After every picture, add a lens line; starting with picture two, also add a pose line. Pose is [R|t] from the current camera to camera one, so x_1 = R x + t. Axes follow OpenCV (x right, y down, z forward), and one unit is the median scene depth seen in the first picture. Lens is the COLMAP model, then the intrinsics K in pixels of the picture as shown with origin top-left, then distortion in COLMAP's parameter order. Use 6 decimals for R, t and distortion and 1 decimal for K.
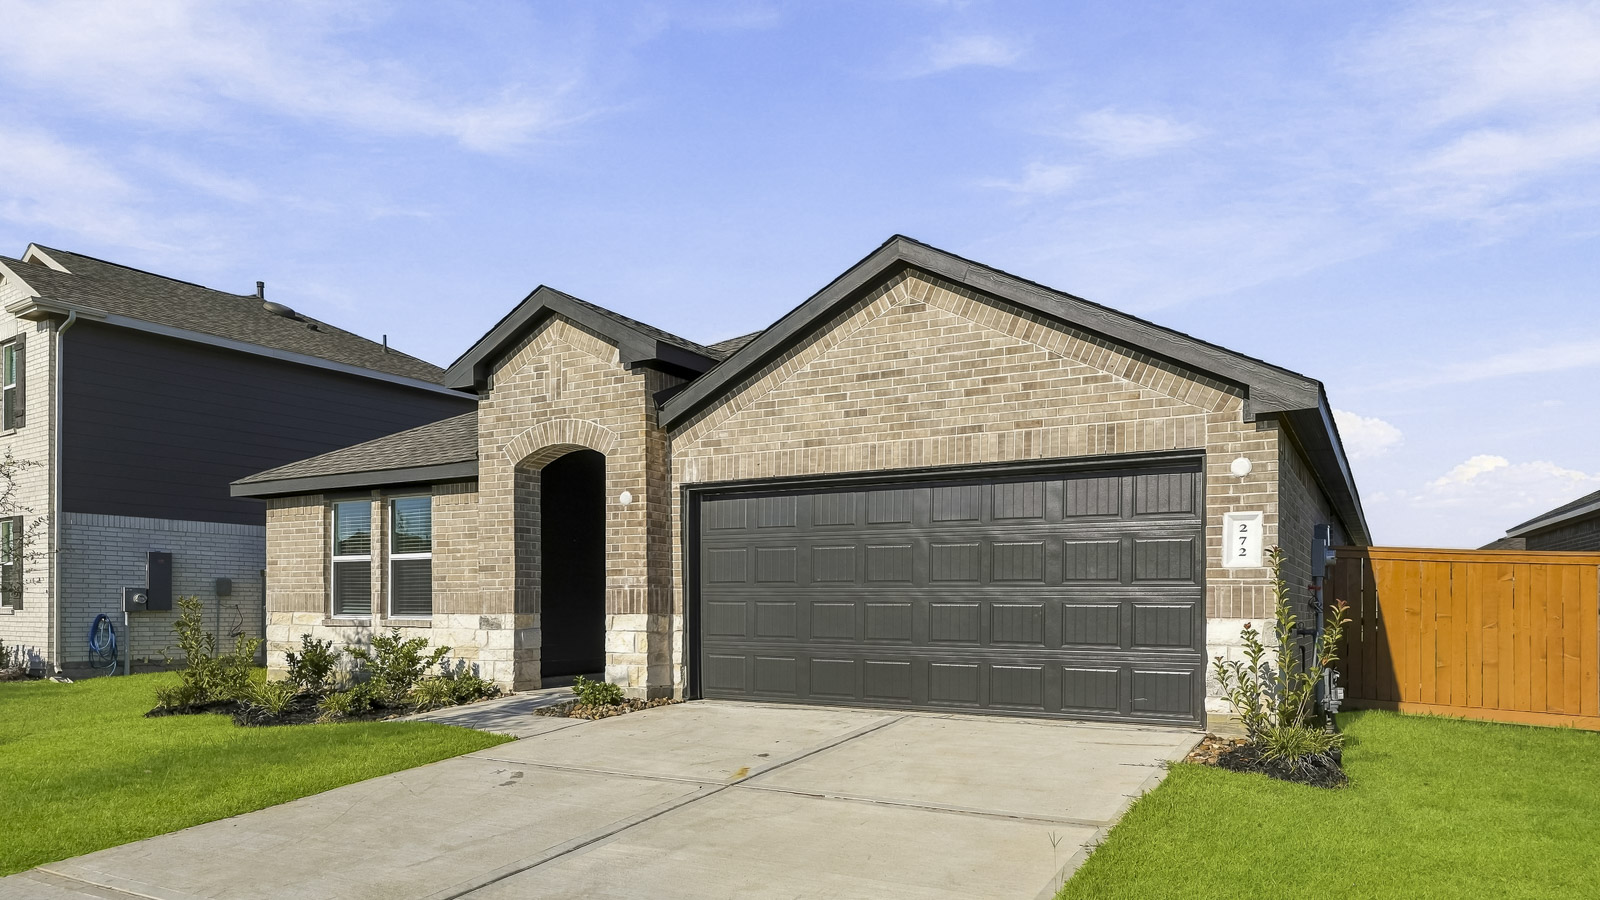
lens RADIAL K [[716.4, 0, 800.0], [0, 716.4, 450.0], [0, 0, 1]] dist [-0.001845, 0.000045]
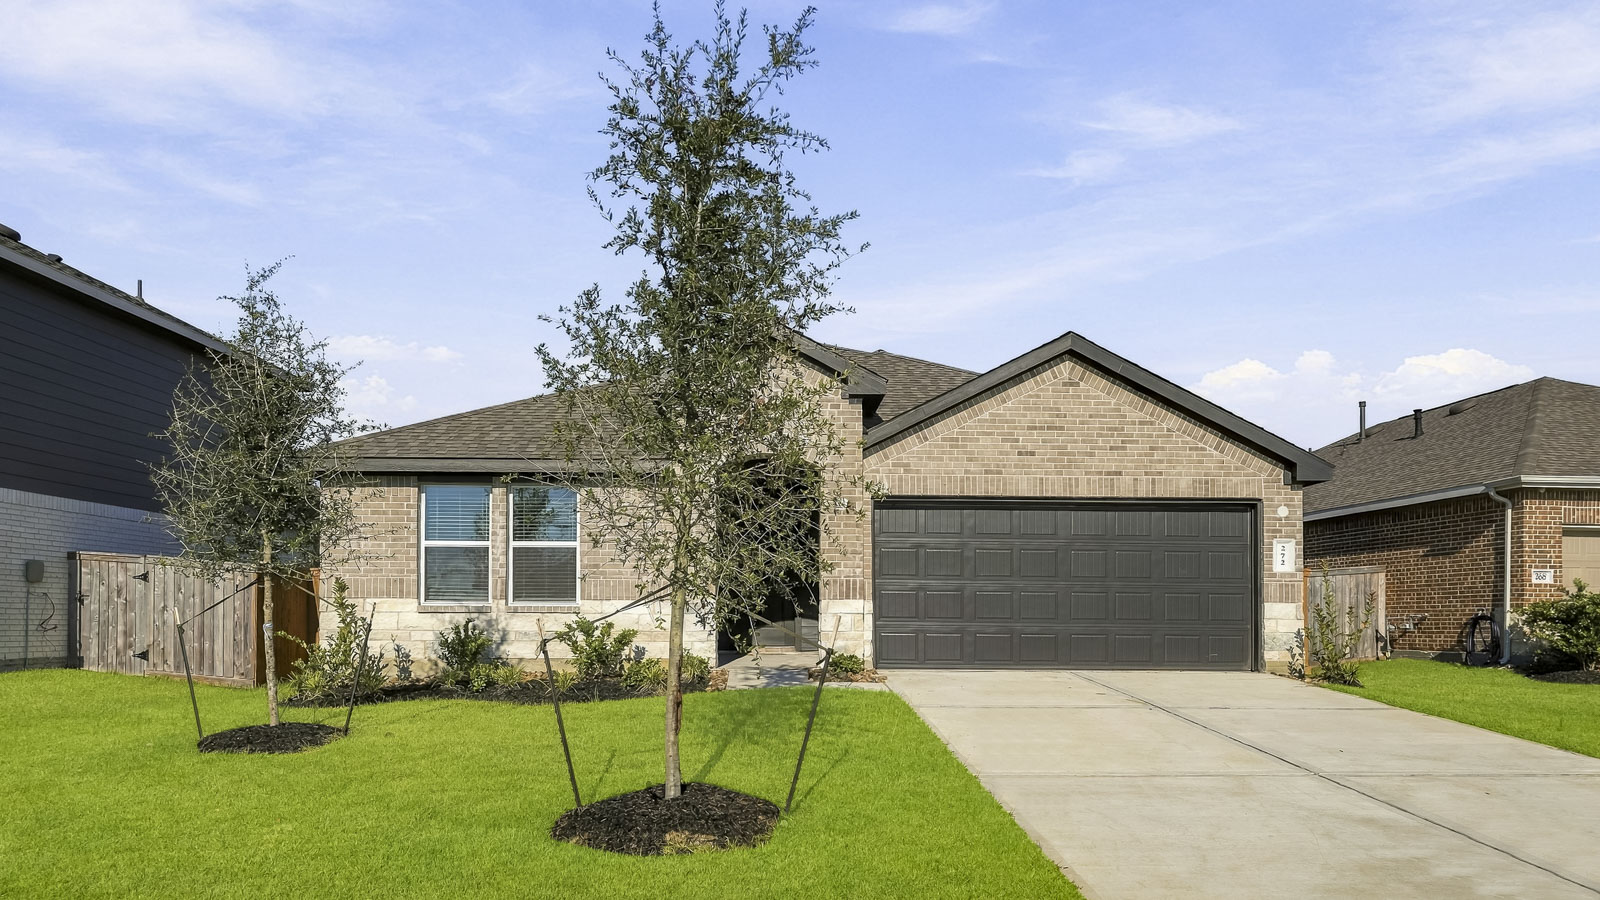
lens RADIAL K [[716.4, 0, 800.0], [0, 716.4, 450.0], [0, 0, 1]] dist [-0.001845, 0.000045]
pose [[0.932090, 0.092188, 0.350298, -0.836073], [-0.084376, 0.995727, -0.037533, 0.031075], [-0.352261, 0.005428, 0.935886, -0.134088]]
